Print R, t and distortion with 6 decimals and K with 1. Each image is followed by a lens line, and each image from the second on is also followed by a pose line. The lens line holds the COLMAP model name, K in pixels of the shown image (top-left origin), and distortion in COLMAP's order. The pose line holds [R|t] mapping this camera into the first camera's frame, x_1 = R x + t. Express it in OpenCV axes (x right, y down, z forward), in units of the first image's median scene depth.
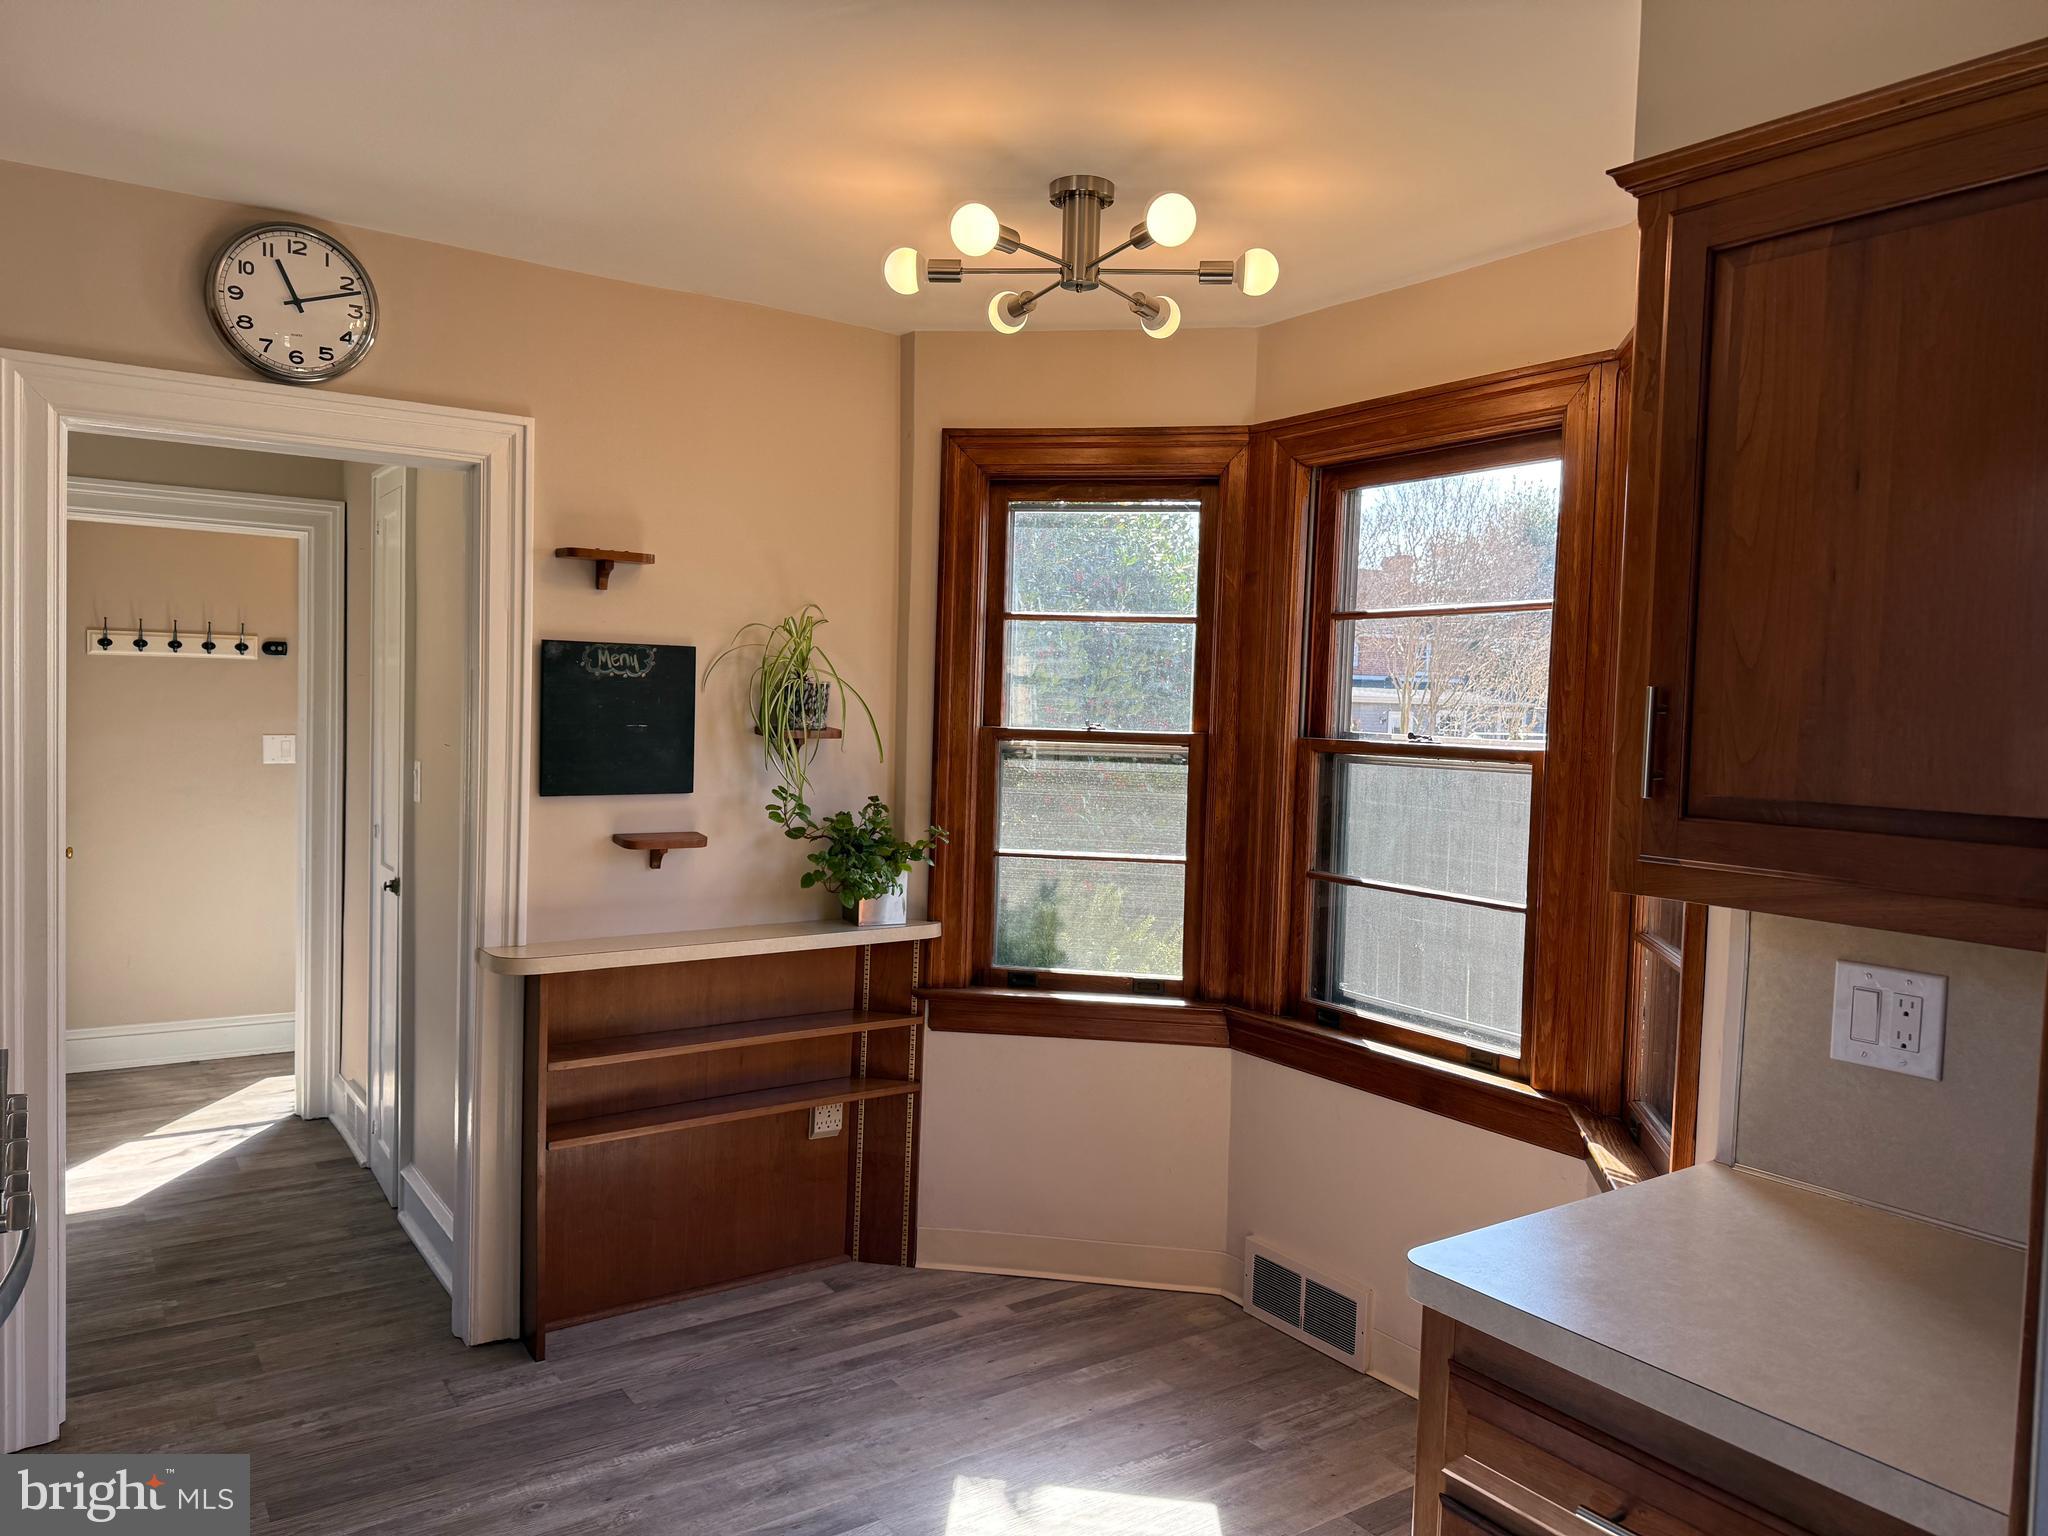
lens RADIAL K [[1435.4, 0, 1019.0], [0, 1435.4, 778.0], [0, 0, 1]] dist [0.081751, -0.109872]
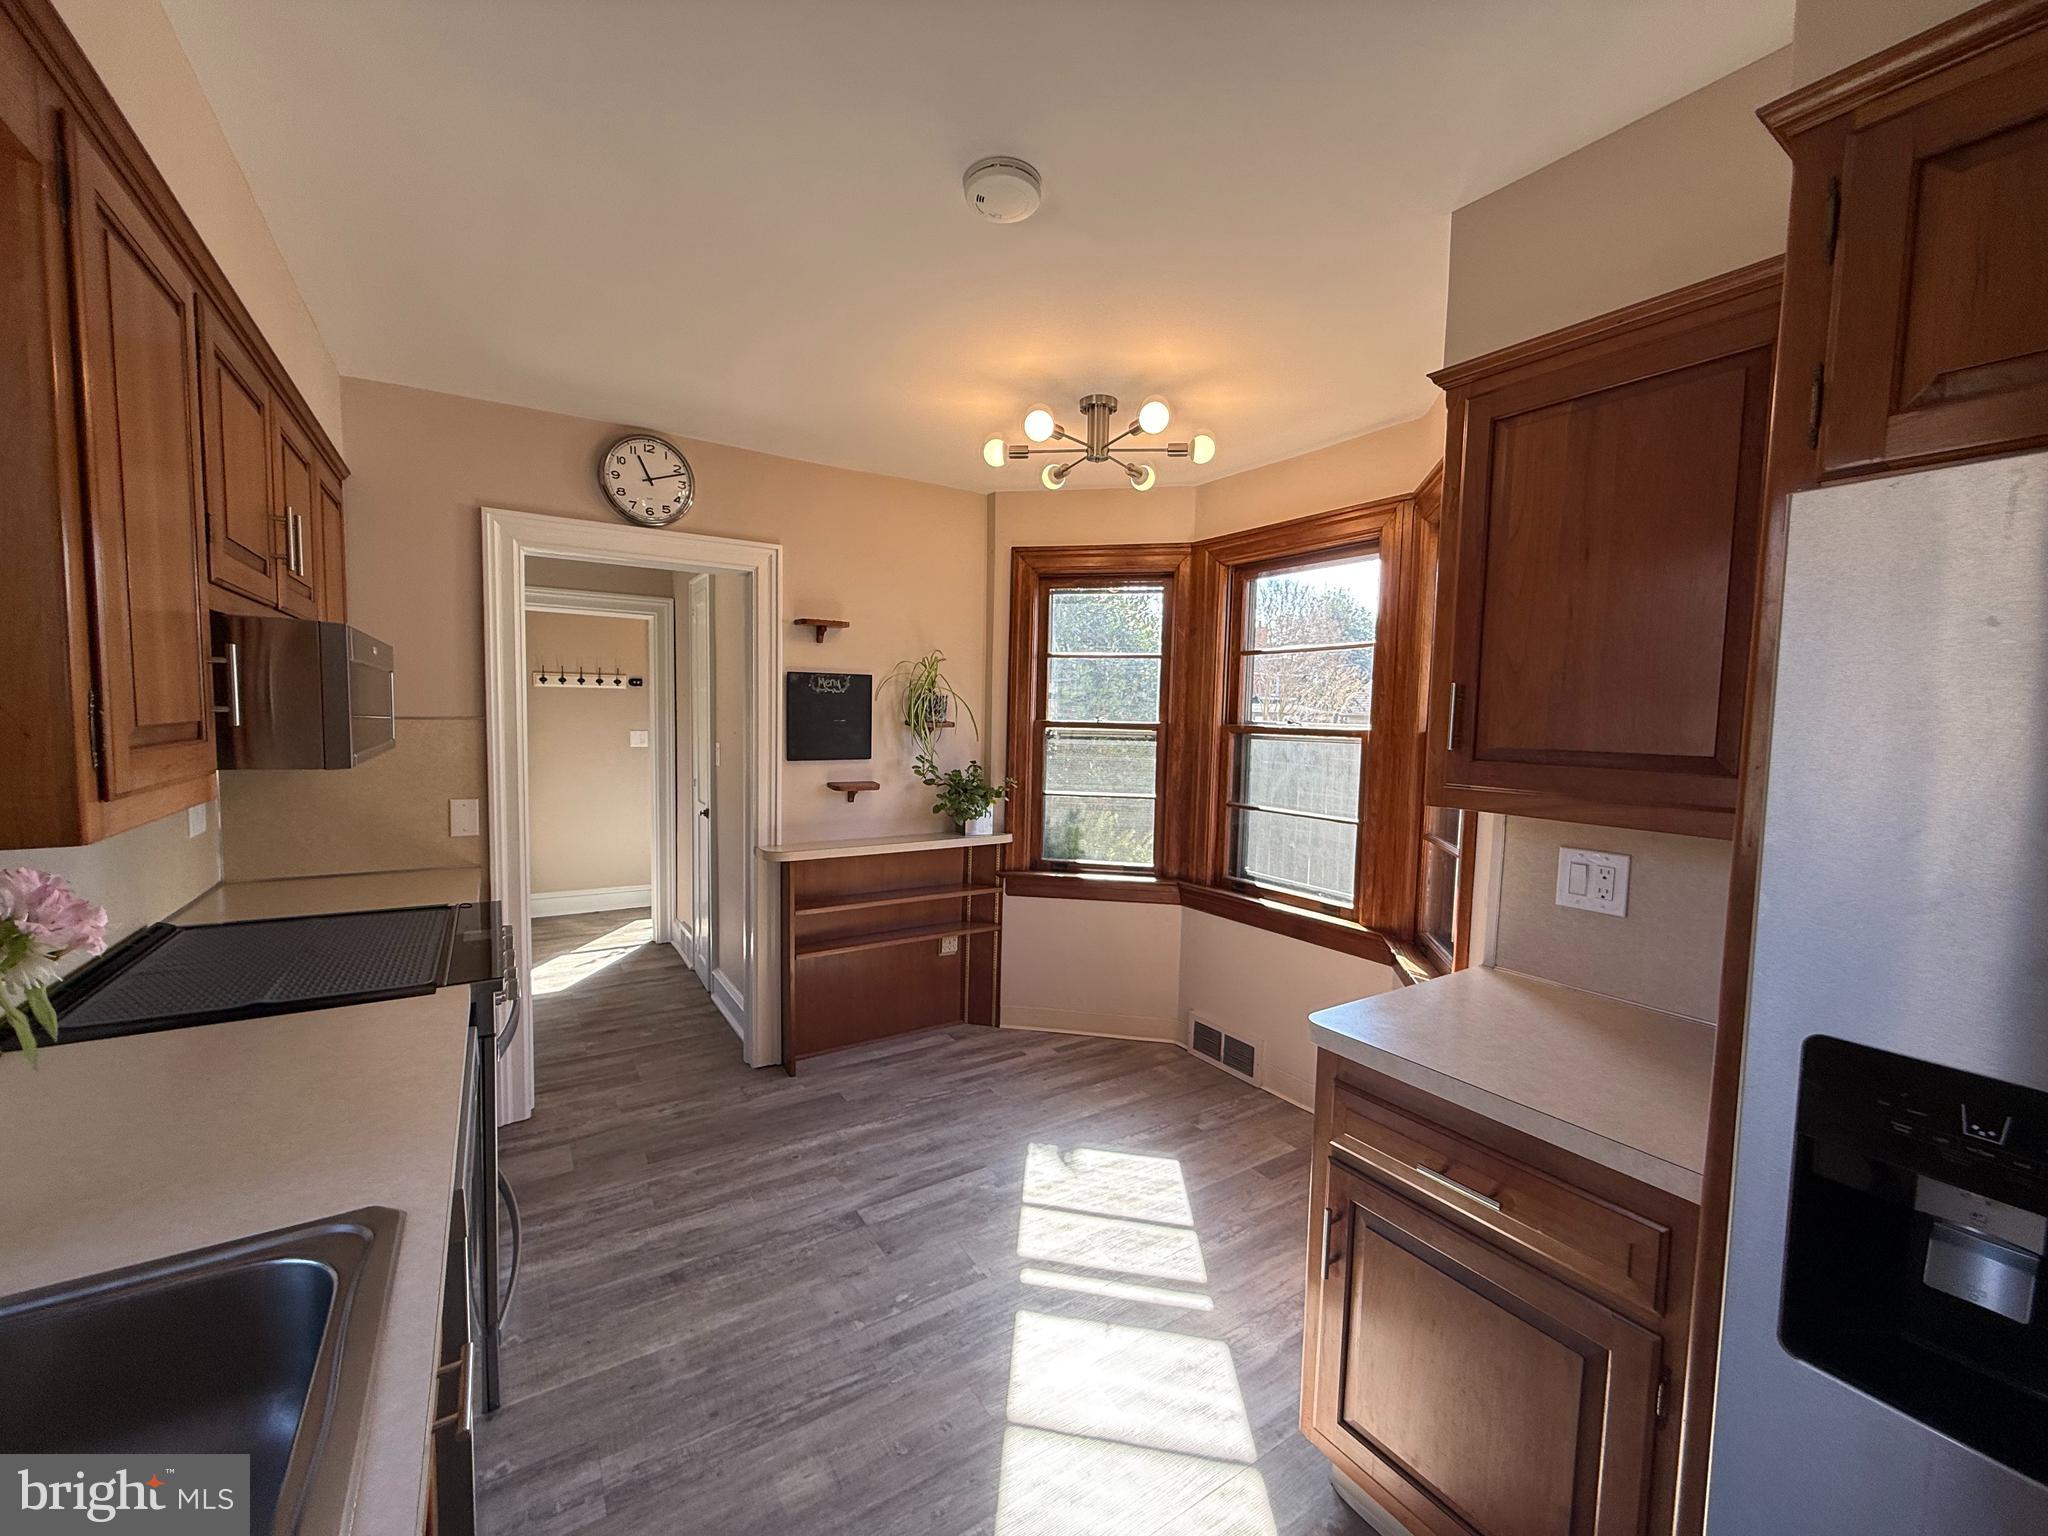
lens RADIAL K [[815.1, 0, 1013.2], [0, 815.1, 778.1], [0, 0, 1]] dist [0.006050, 0.000106]
pose [[0.999350, -0.005315, -0.035658, -0.020522], [0.006242, 0.999644, 0.025929, 0.009230], [0.035508, -0.026134, 0.999028, 0.017720]]
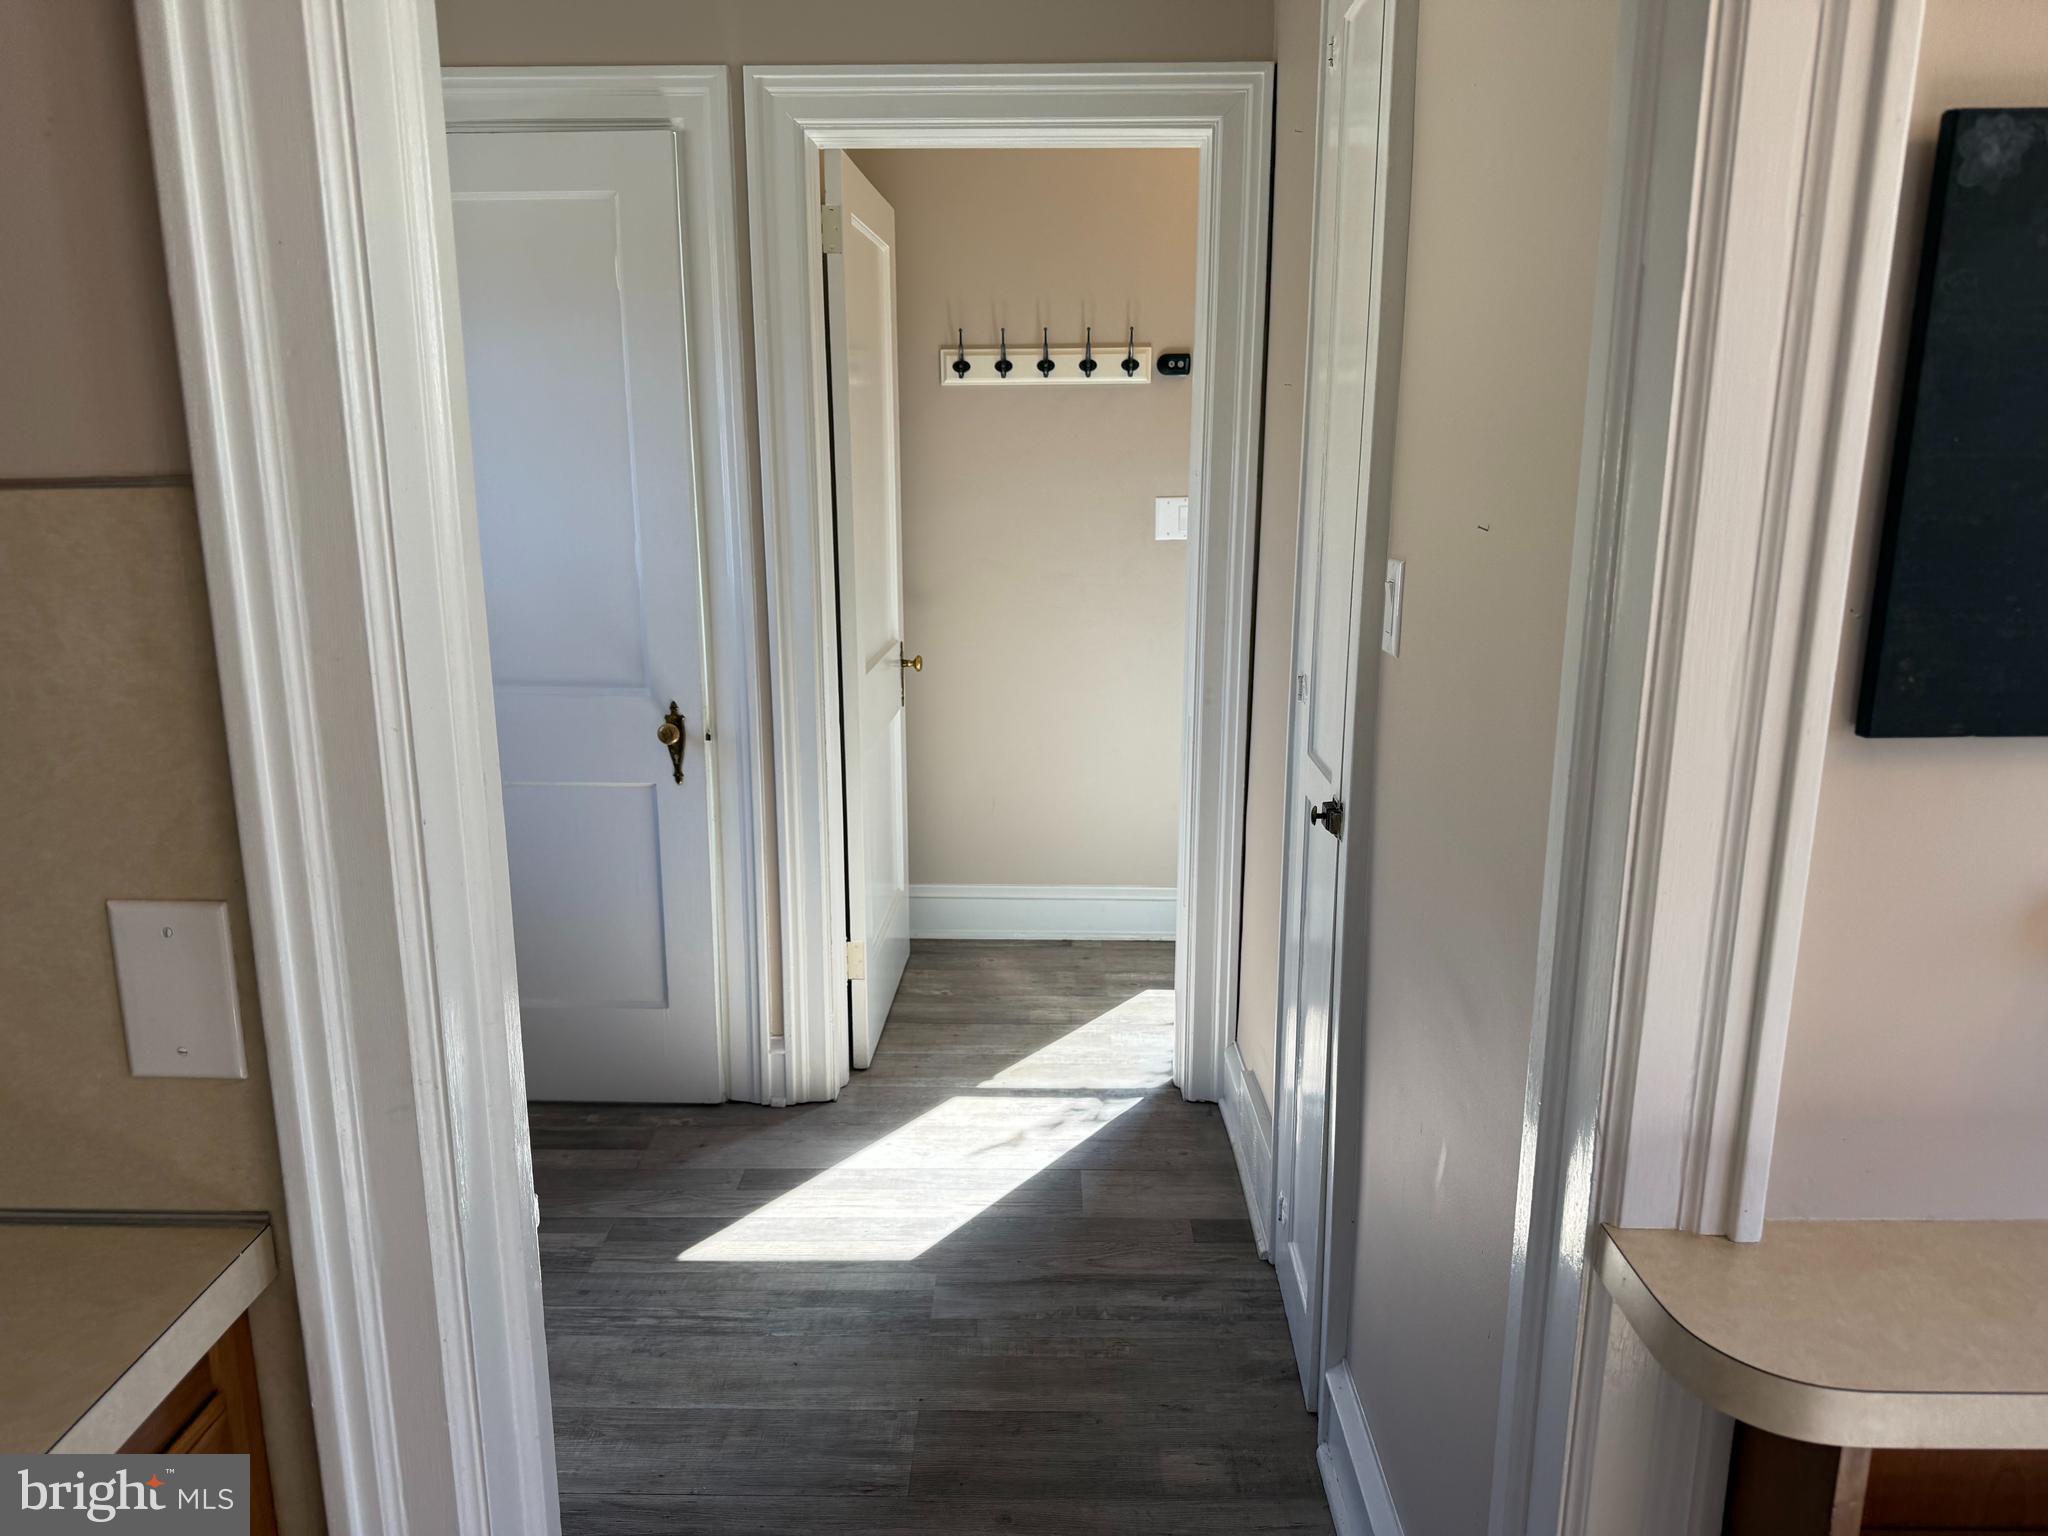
lens RADIAL K [[1435.4, 0, 1019.0], [0, 1435.4, 778.0], [0, 0, 1]] dist [0.081751, -0.109872]
pose [[0.820408, 0.099541, -0.563048, -0.298408], [-0.002758, 0.985407, 0.170192, -0.024057], [0.571773, -0.138074, 0.808710, 0.670385]]
